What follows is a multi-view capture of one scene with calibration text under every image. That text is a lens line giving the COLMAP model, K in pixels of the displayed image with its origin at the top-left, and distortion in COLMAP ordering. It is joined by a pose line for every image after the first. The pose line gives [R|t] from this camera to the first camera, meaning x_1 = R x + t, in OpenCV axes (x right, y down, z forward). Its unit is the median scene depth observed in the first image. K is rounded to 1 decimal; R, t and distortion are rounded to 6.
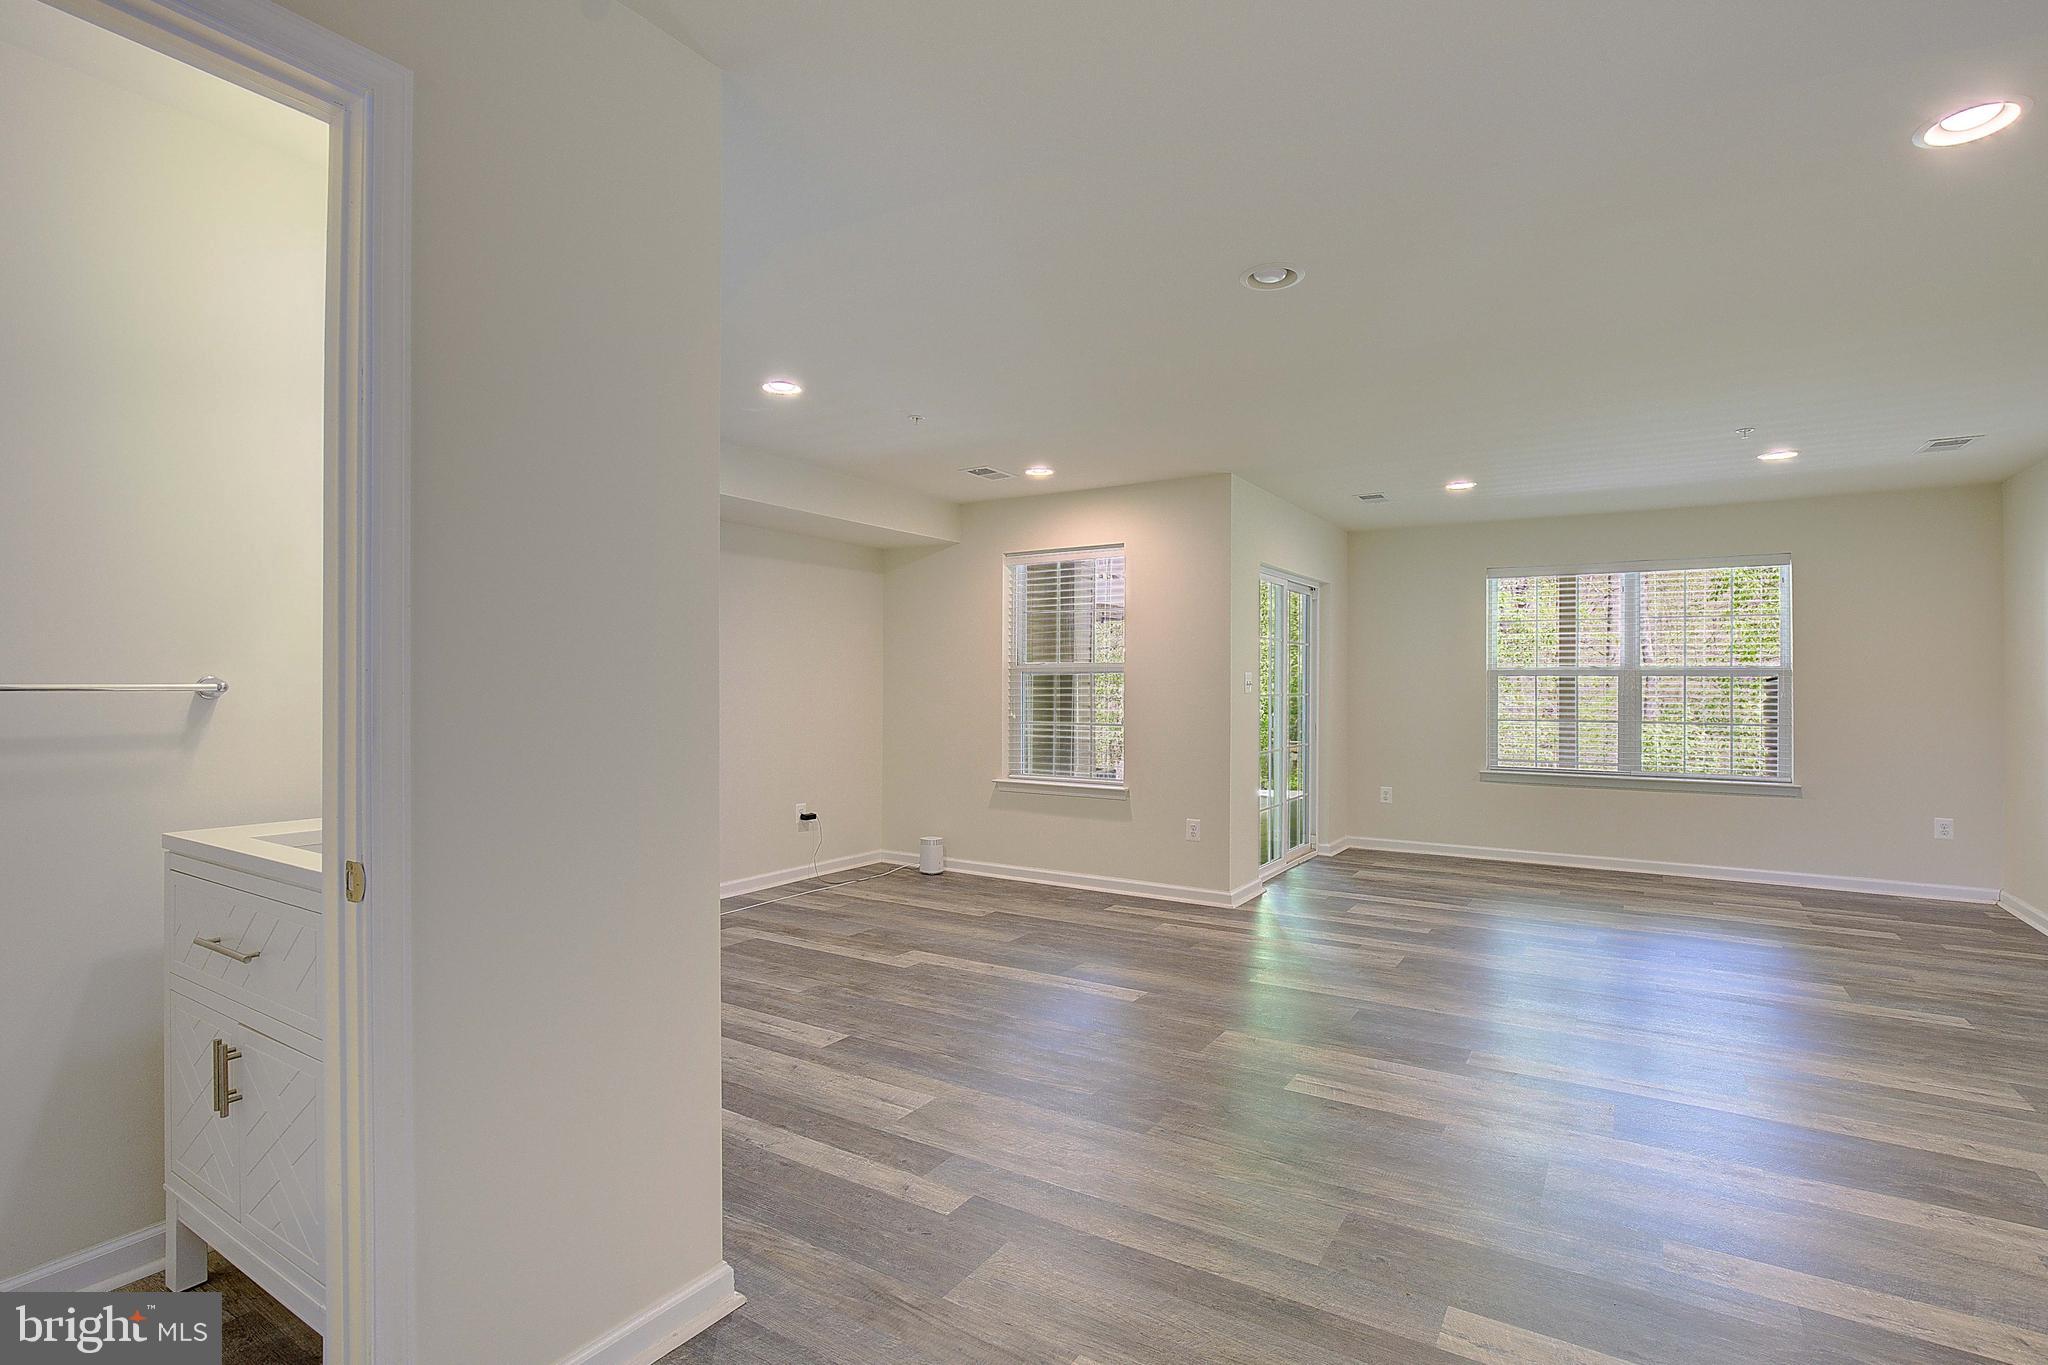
lens RADIAL K [[949.8, 0, 1049.6], [0, 949.8, 696.0], [0, 0, 1]] dist [-0.024348, 0.004631]
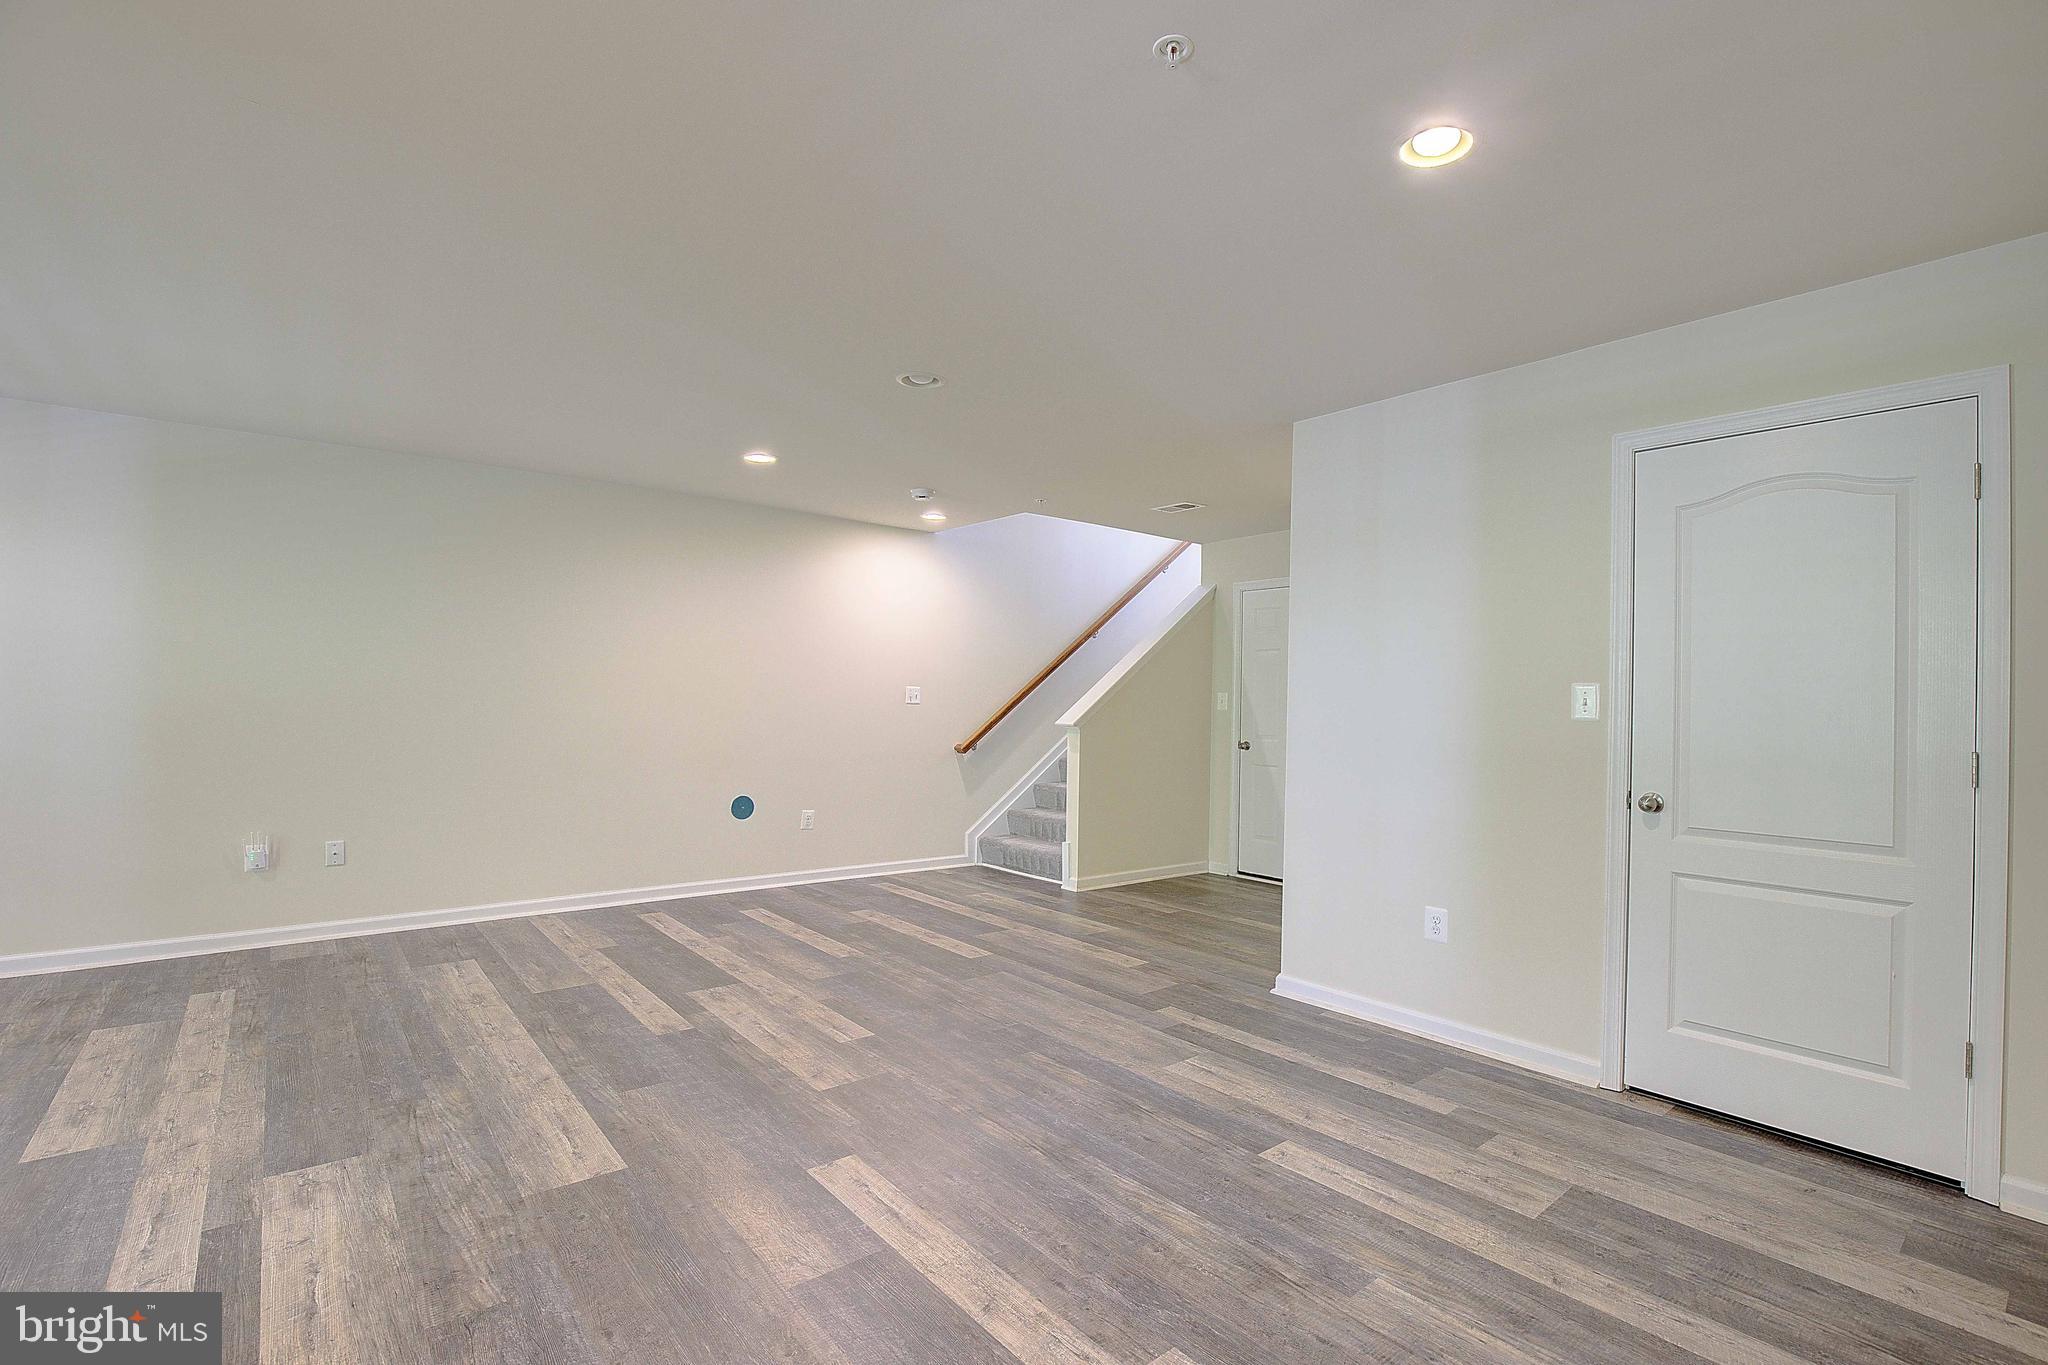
lens RADIAL K [[949.8, 0, 1049.6], [0, 949.8, 696.0], [0, 0, 1]] dist [-0.024348, 0.004631]
pose [[-0.948927, -0.017564, 0.315007, -0.195880], [-0.017313, 0.999844, 0.003594, -0.011558], [-0.315021, -0.002044, -0.949082, 1.222701]]
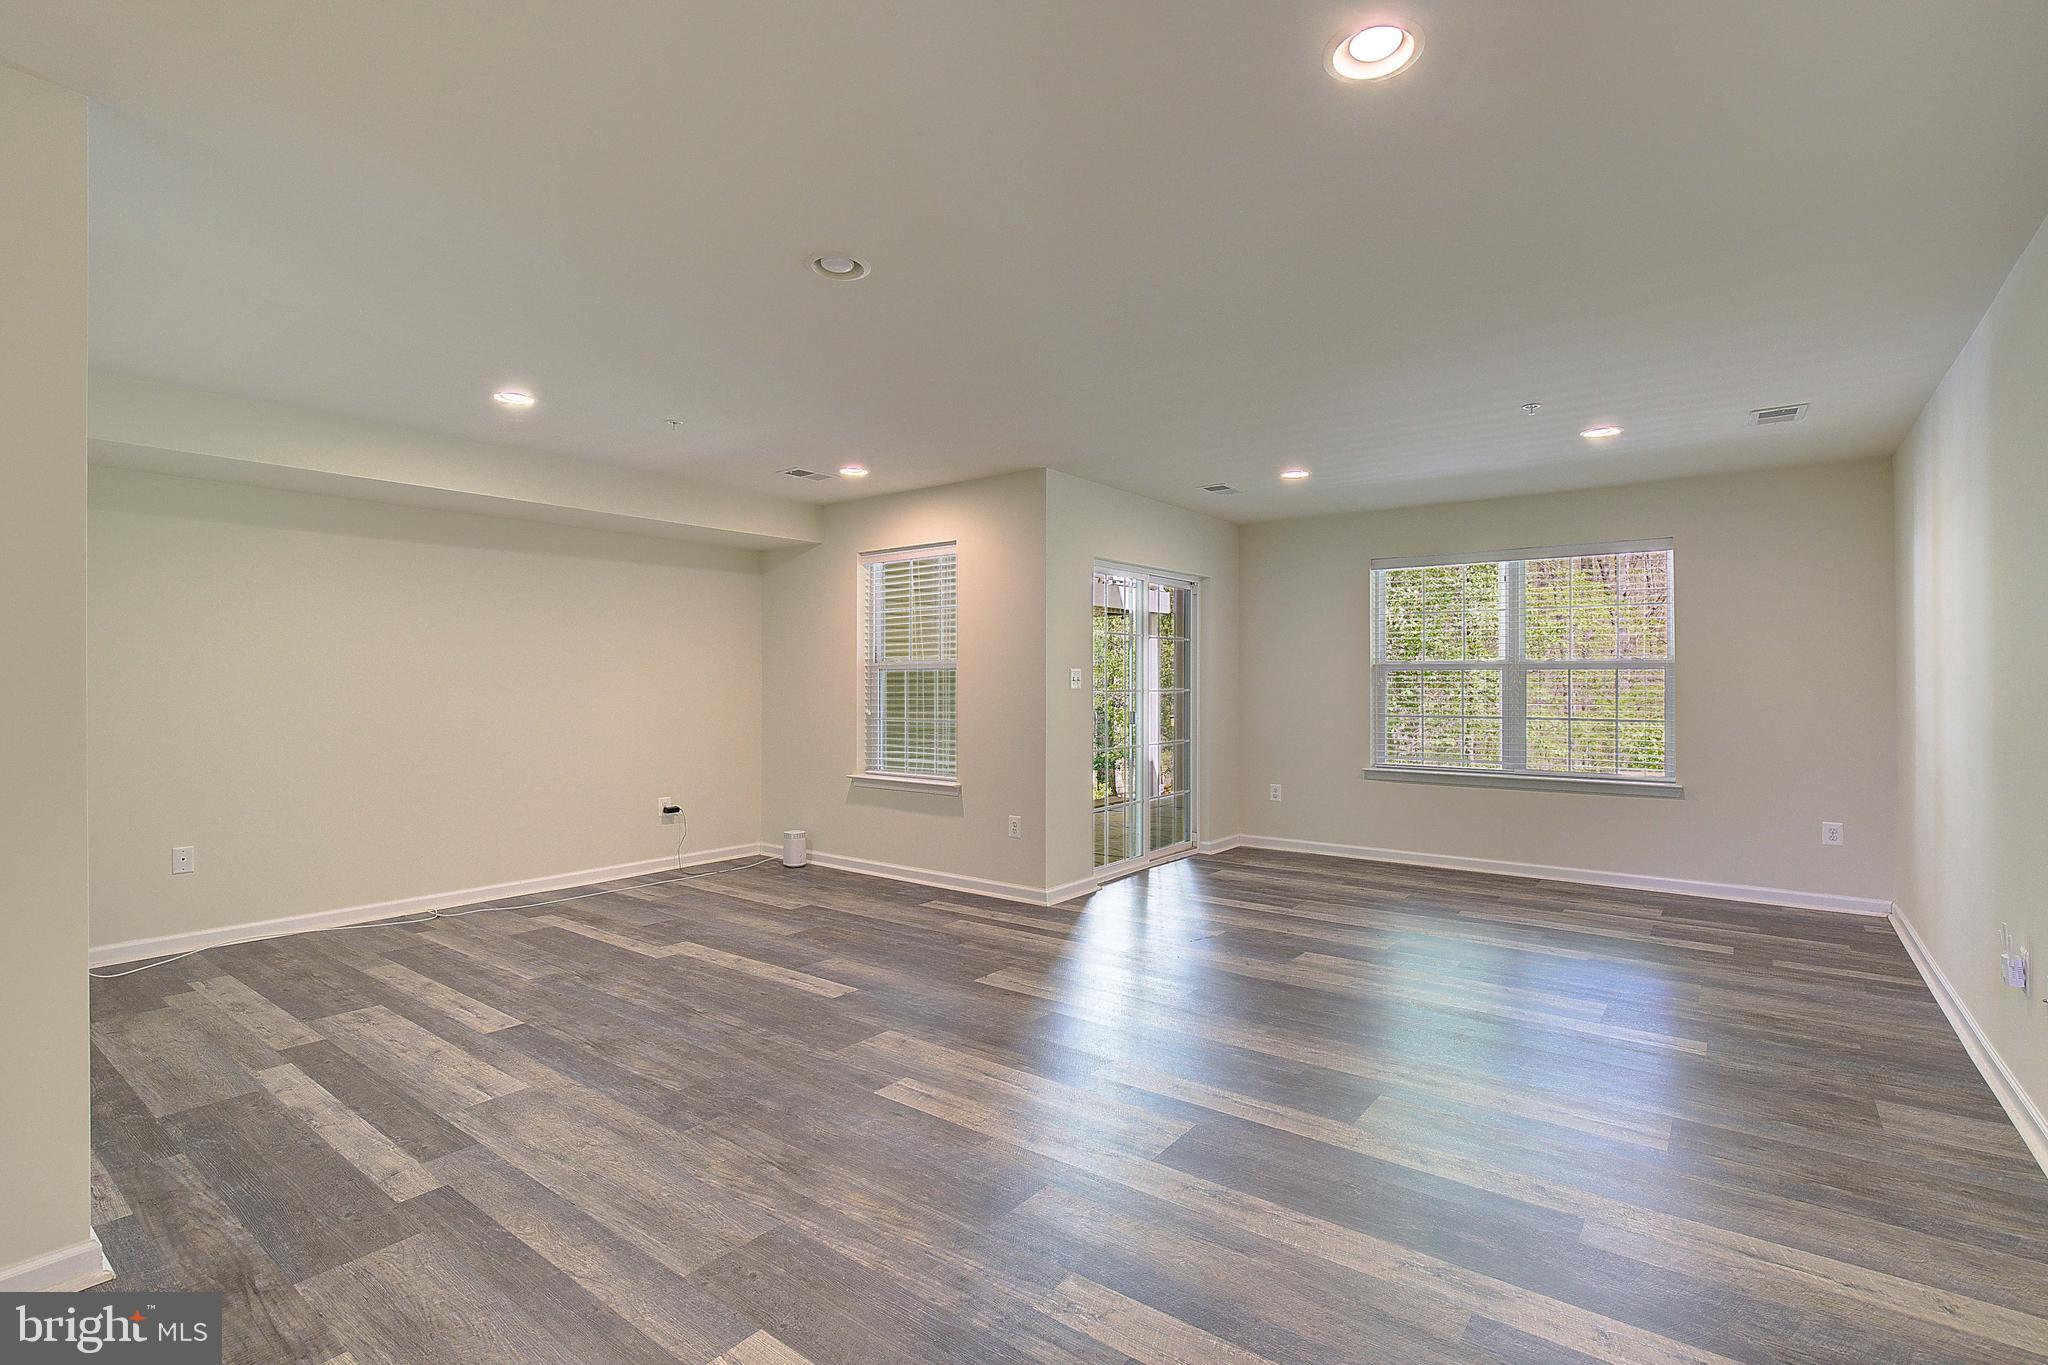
lens RADIAL K [[930.7, 0, 1039.7], [0, 930.7, 687.2], [0, 0, 1]] dist [-0.022832, 0.004780]
pose [[0.995940, -0.004081, -0.089928, 0.300571], [0.003562, 0.999976, -0.005932, 0.000684], [0.089950, 0.005588, 0.995931, 0.032490]]
